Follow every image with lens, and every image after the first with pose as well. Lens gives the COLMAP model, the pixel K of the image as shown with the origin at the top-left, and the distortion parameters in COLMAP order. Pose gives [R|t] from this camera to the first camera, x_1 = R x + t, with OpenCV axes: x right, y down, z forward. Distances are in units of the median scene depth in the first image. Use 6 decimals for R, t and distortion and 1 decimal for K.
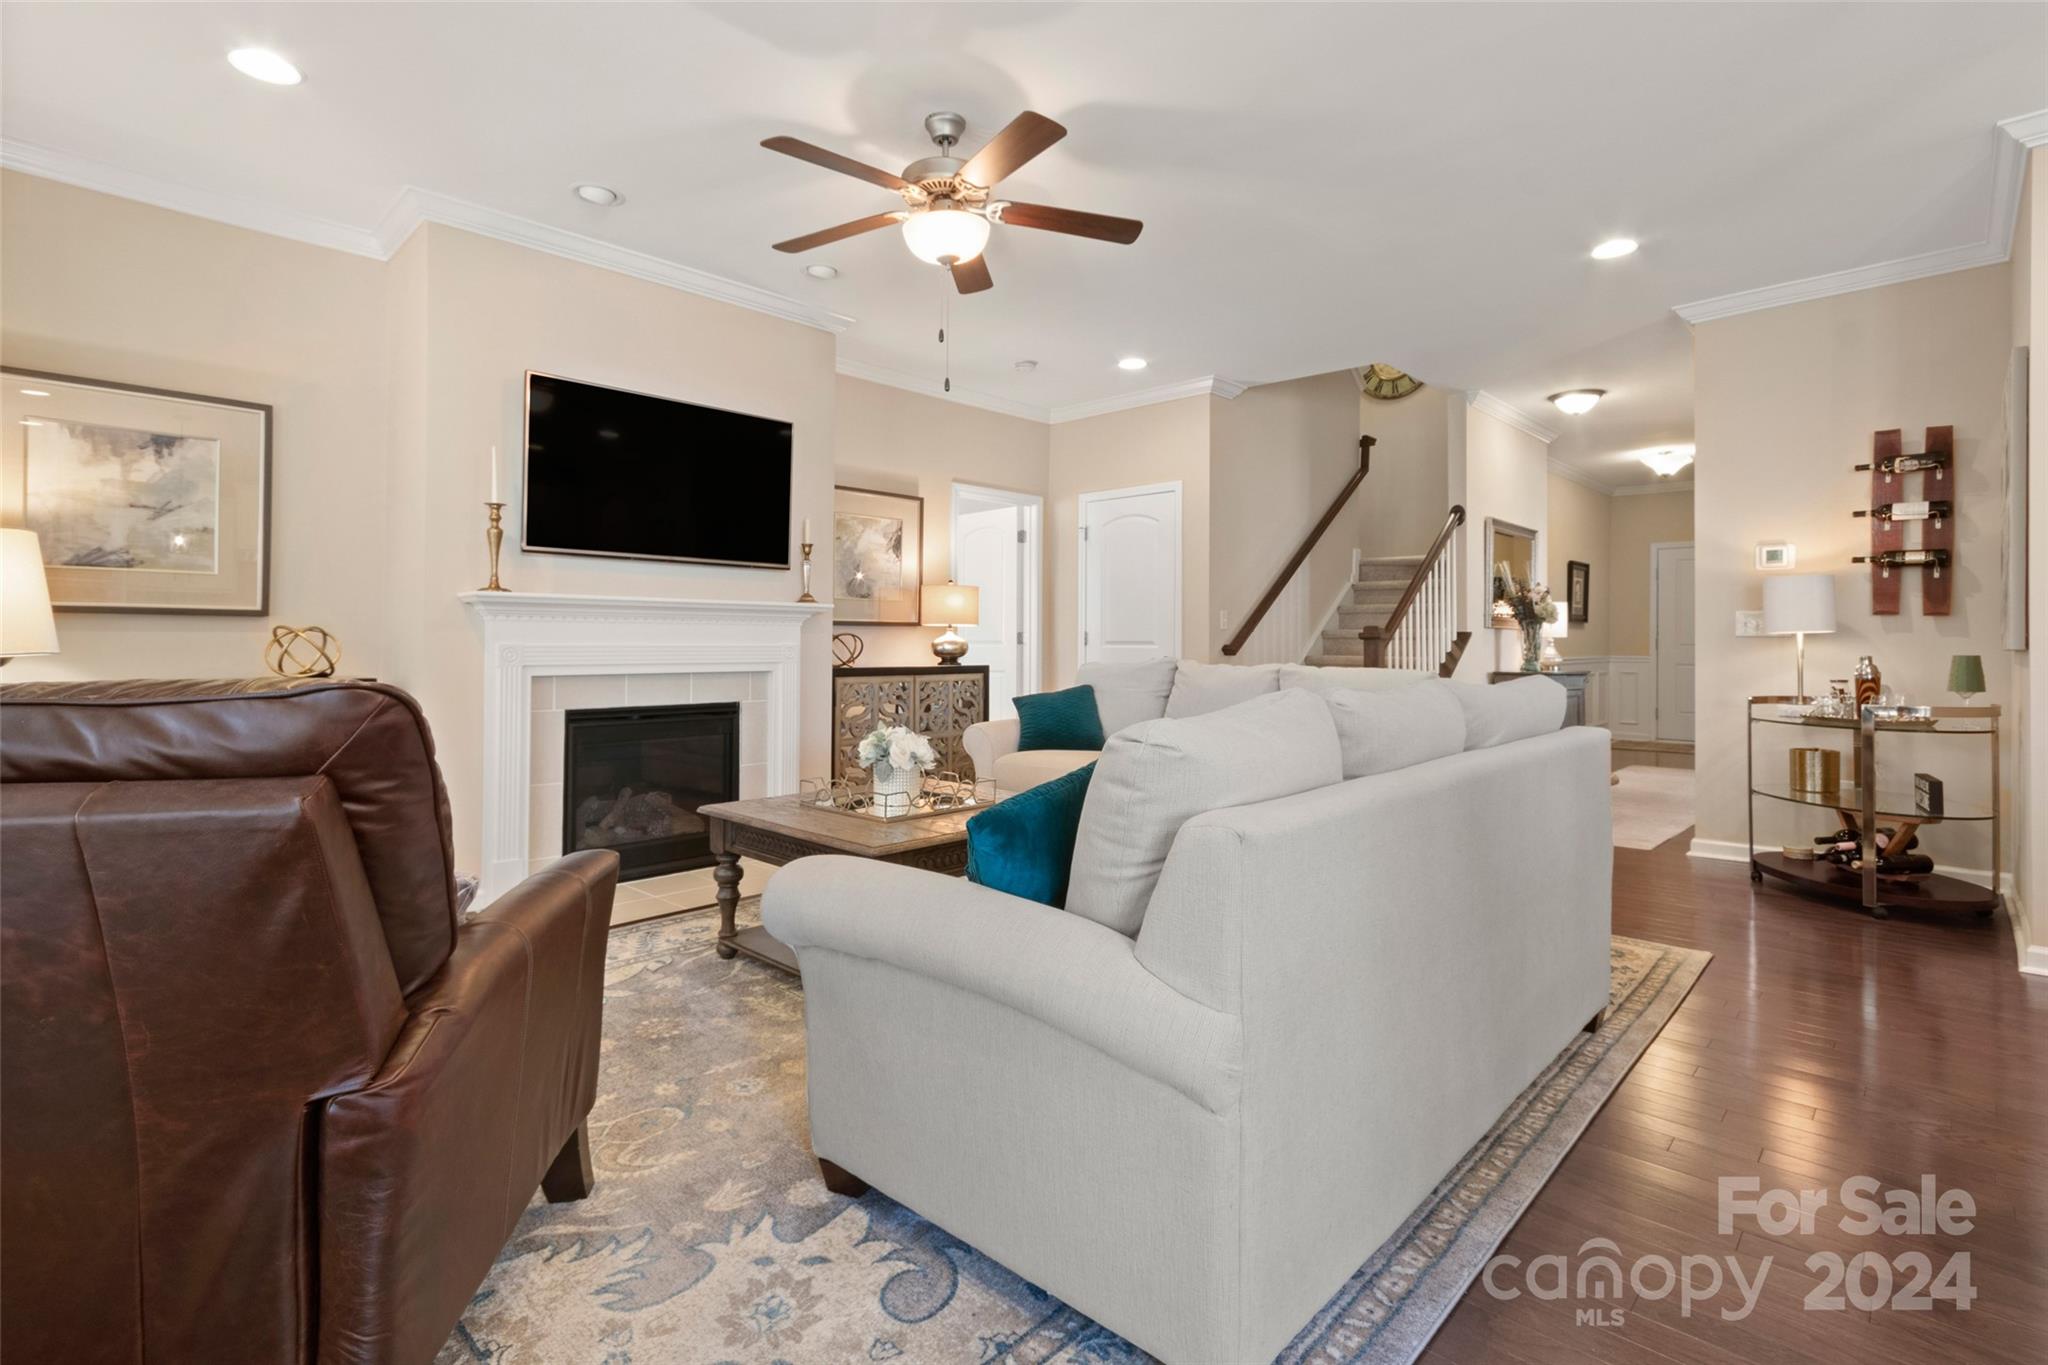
lens RADIAL K [[954.3, 0, 1069.5], [0, 954.3, 636.7], [0, 0, 1]] dist [0.008150, 0.002595]
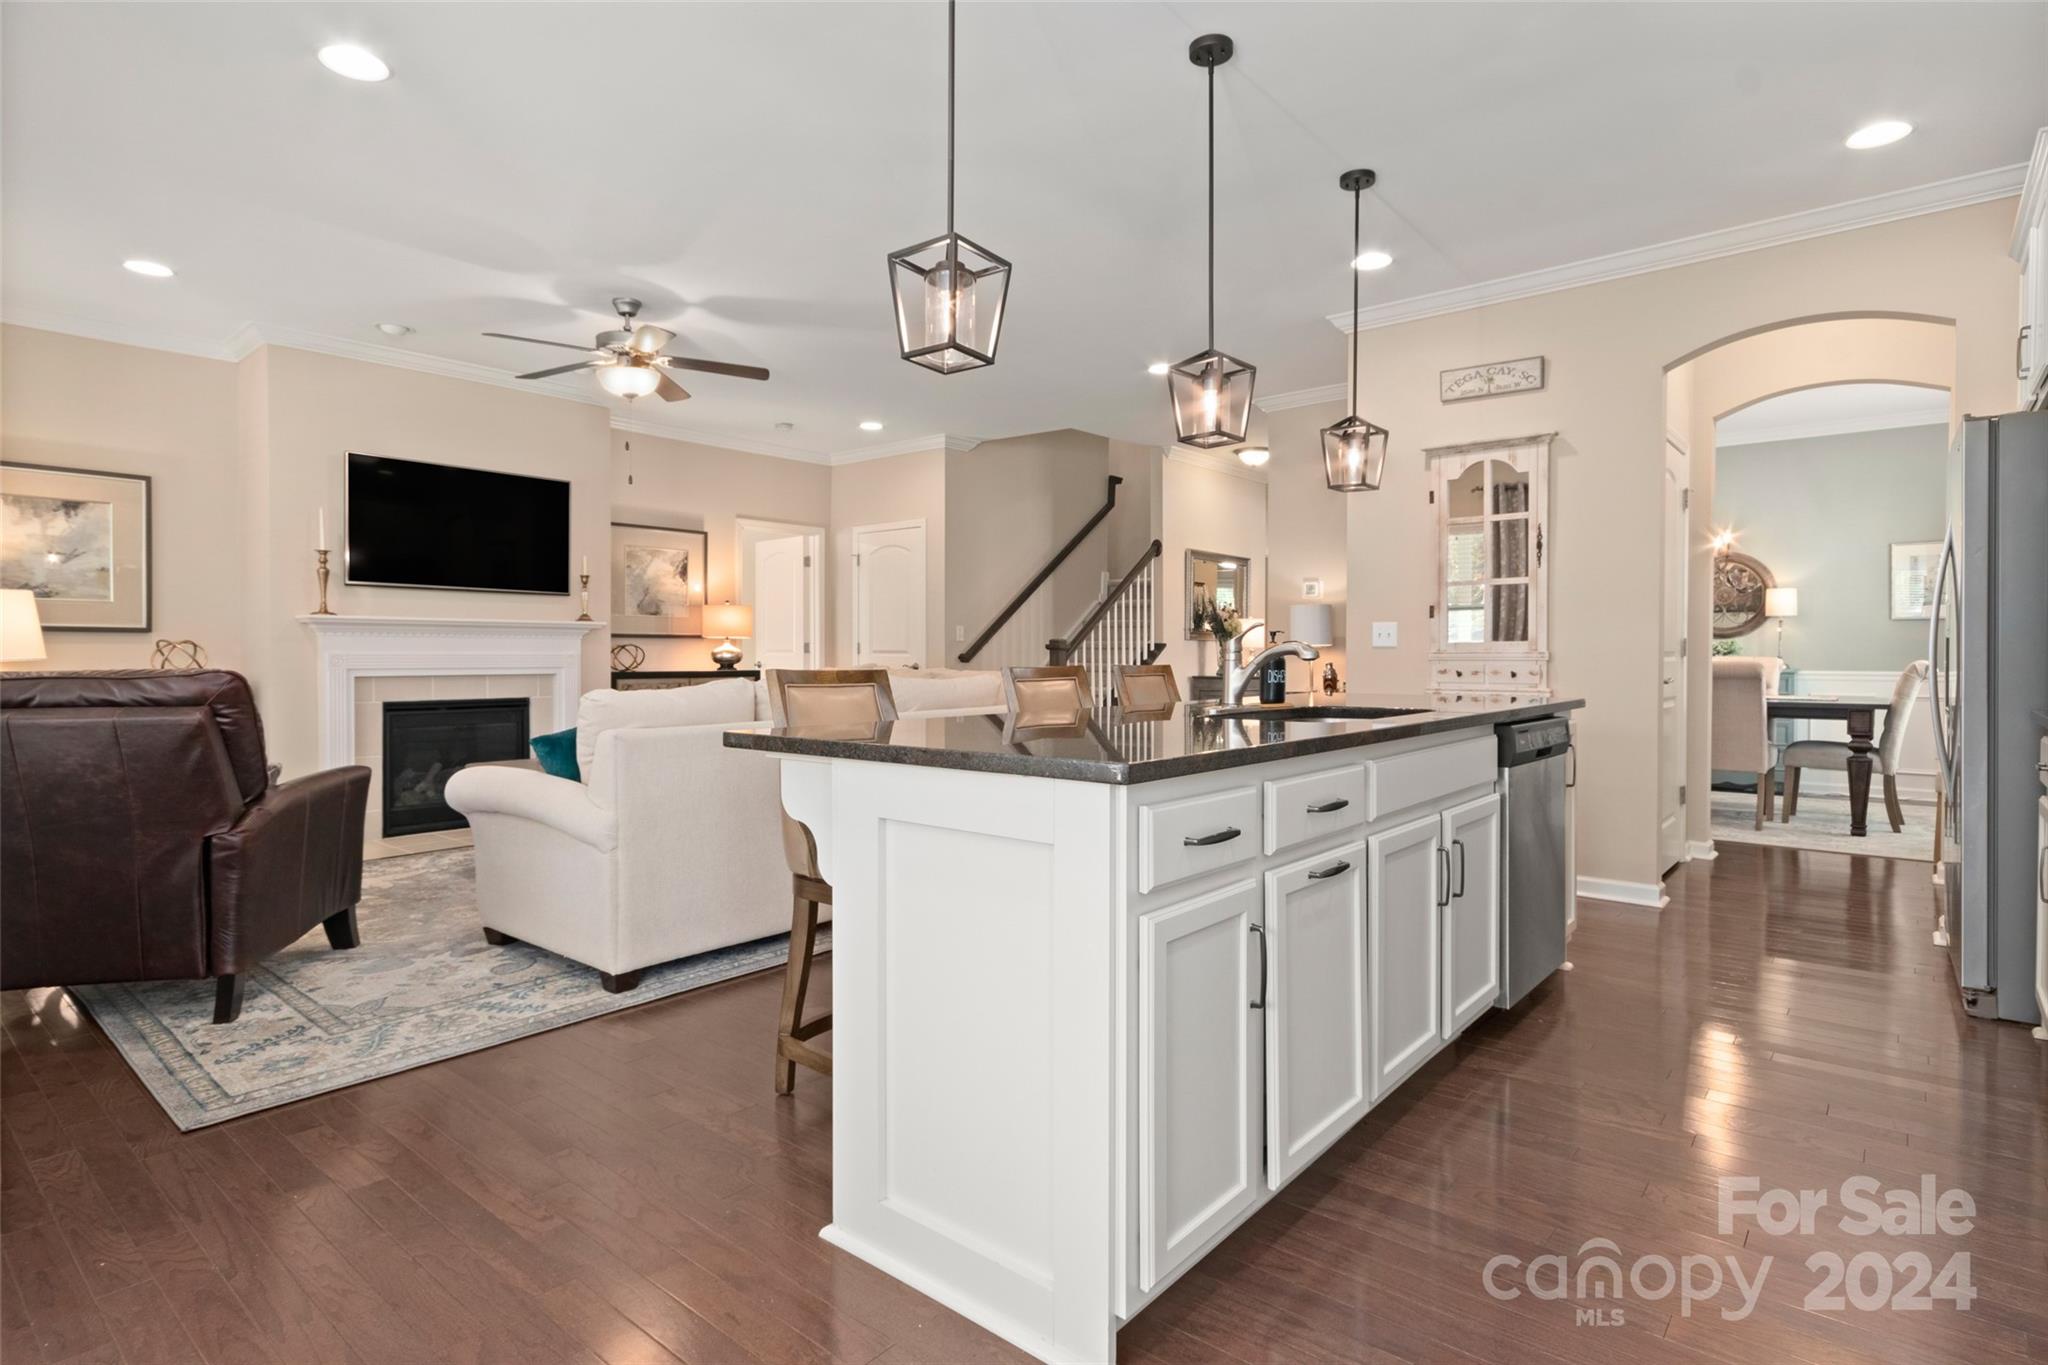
lens RADIAL K [[1029.1, 0, 1078.7], [0, 1029.1, 671.4], [0, 0, 1]] dist [0.005625, 0.001373]
pose [[0.998547, 0.000119, 0.053896, 0.413365], [-0.001589, 0.999628, 0.027241, -0.008415], [-0.053872, -0.027287, 0.998175, -0.555773]]
